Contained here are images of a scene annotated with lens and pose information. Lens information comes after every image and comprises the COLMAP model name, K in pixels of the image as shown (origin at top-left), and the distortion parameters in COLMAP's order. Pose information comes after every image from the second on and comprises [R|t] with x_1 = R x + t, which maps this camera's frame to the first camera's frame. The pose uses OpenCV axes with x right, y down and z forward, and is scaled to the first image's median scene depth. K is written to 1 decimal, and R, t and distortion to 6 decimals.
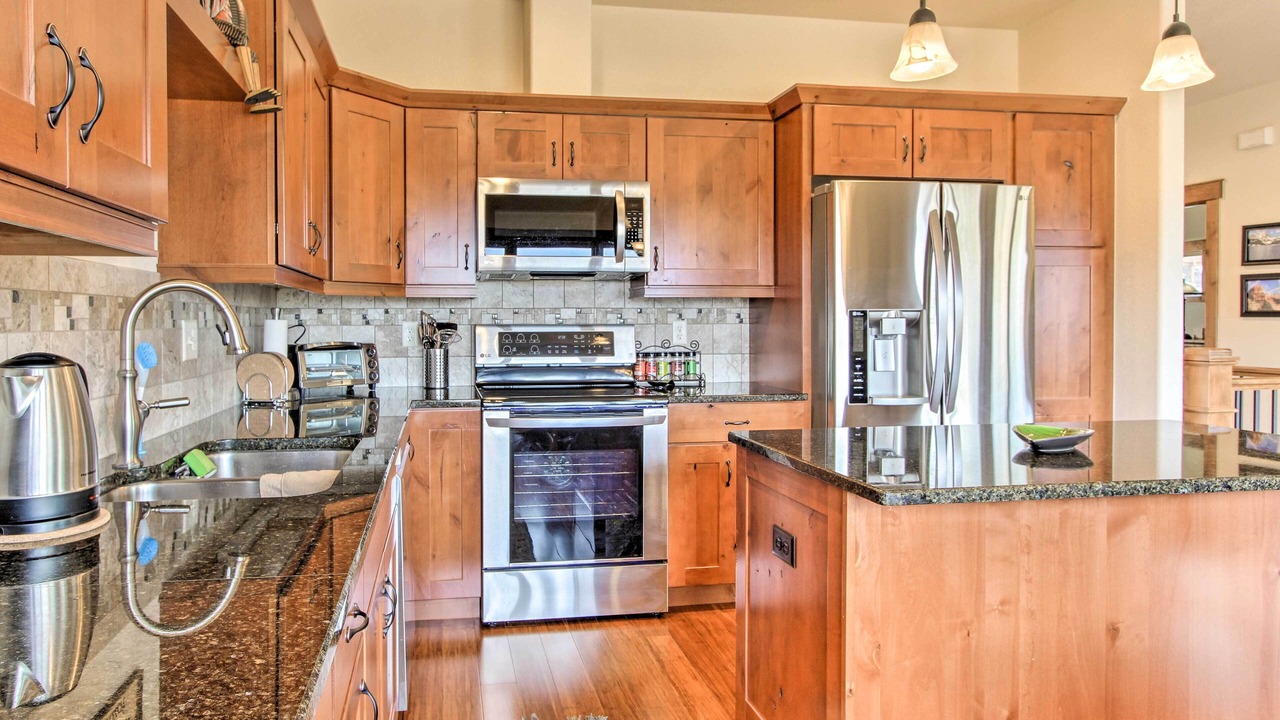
lens RADIAL K [[813.4, 0, 570.9], [0, 813.4, 329.2], [0, 0, 1]] dist [-0.004160, 0.001032]
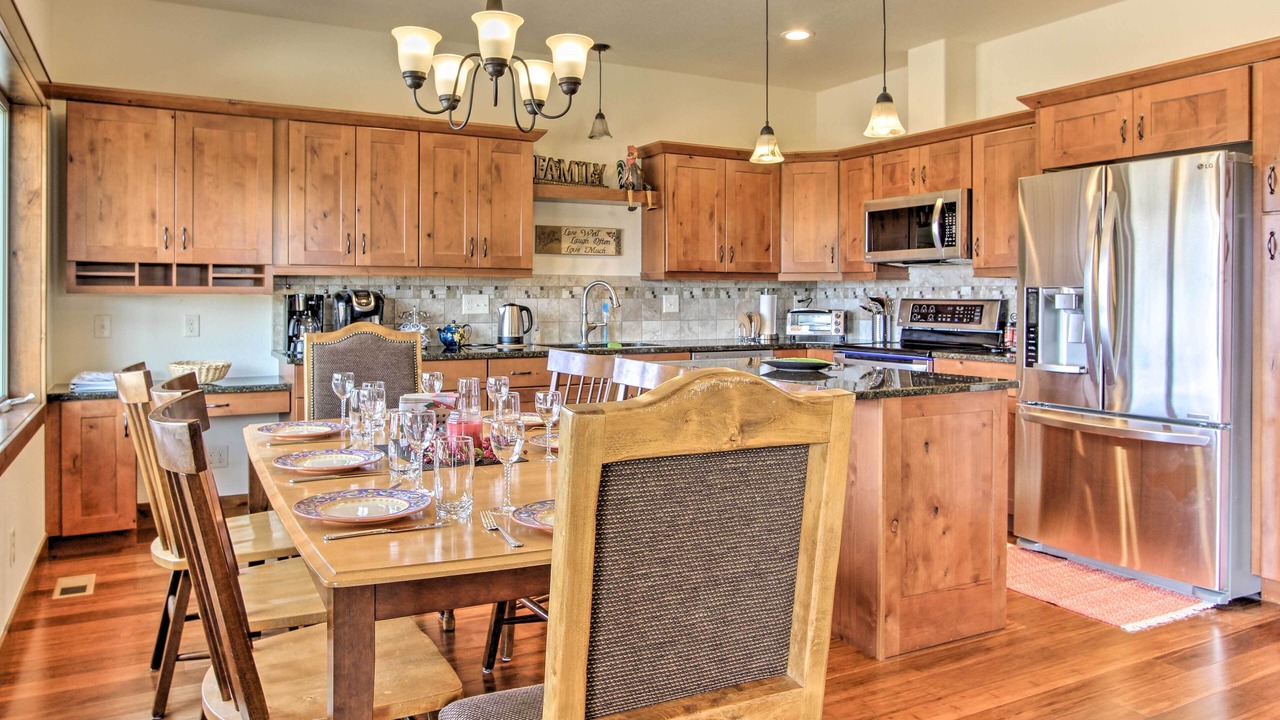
lens RADIAL K [[862.6, 0, 586.5], [0, 862.6, 297.6], [0, 0, 1]] dist [0.004125, 0.000565]
pose [[0.307341, 0.004402, -0.951589, 1.199433], [-0.011455, 0.999934, 0.000926, -0.002575], [0.951530, 0.010616, 0.307371, 0.015010]]
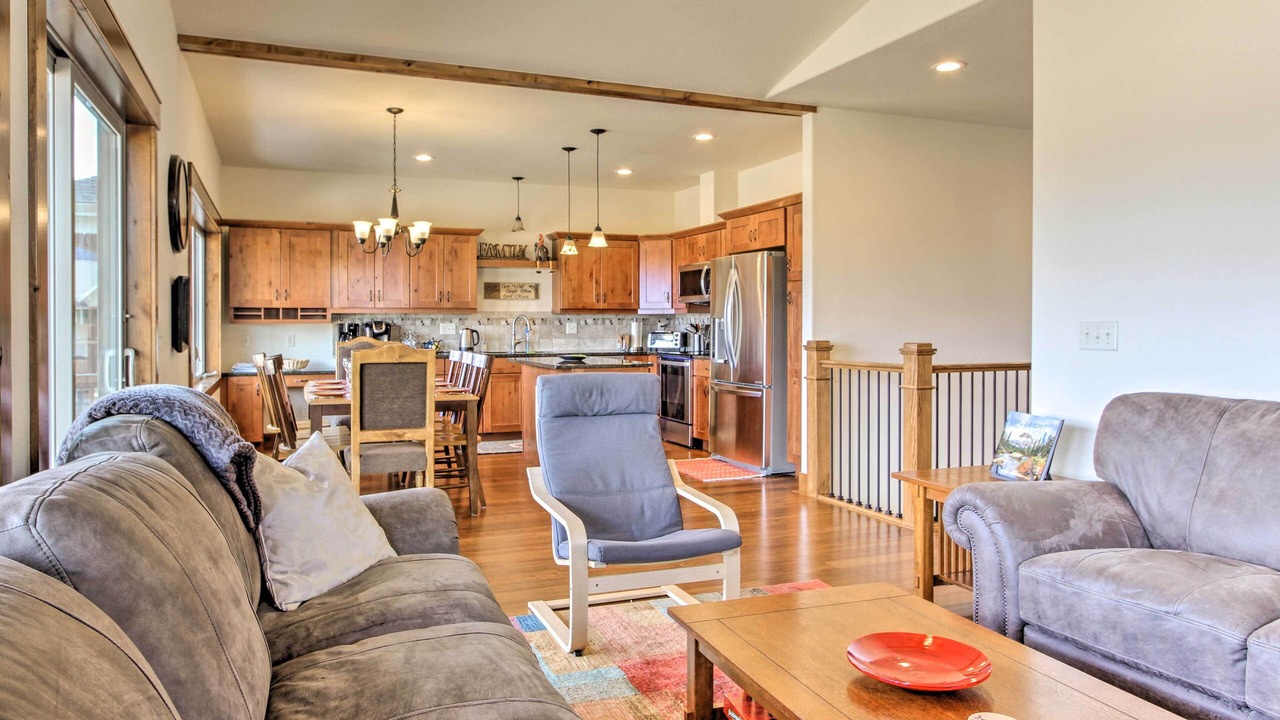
lens RADIAL K [[813.4, 0, 570.9], [0, 813.4, 329.2], [0, 0, 1]] dist [-0.004160, 0.001032]
pose [[0.186464, 0.008928, -0.982421, 2.185245], [-0.007371, 0.999943, 0.007688, -0.007554], [0.982434, 0.005808, 0.186519, 0.198754]]
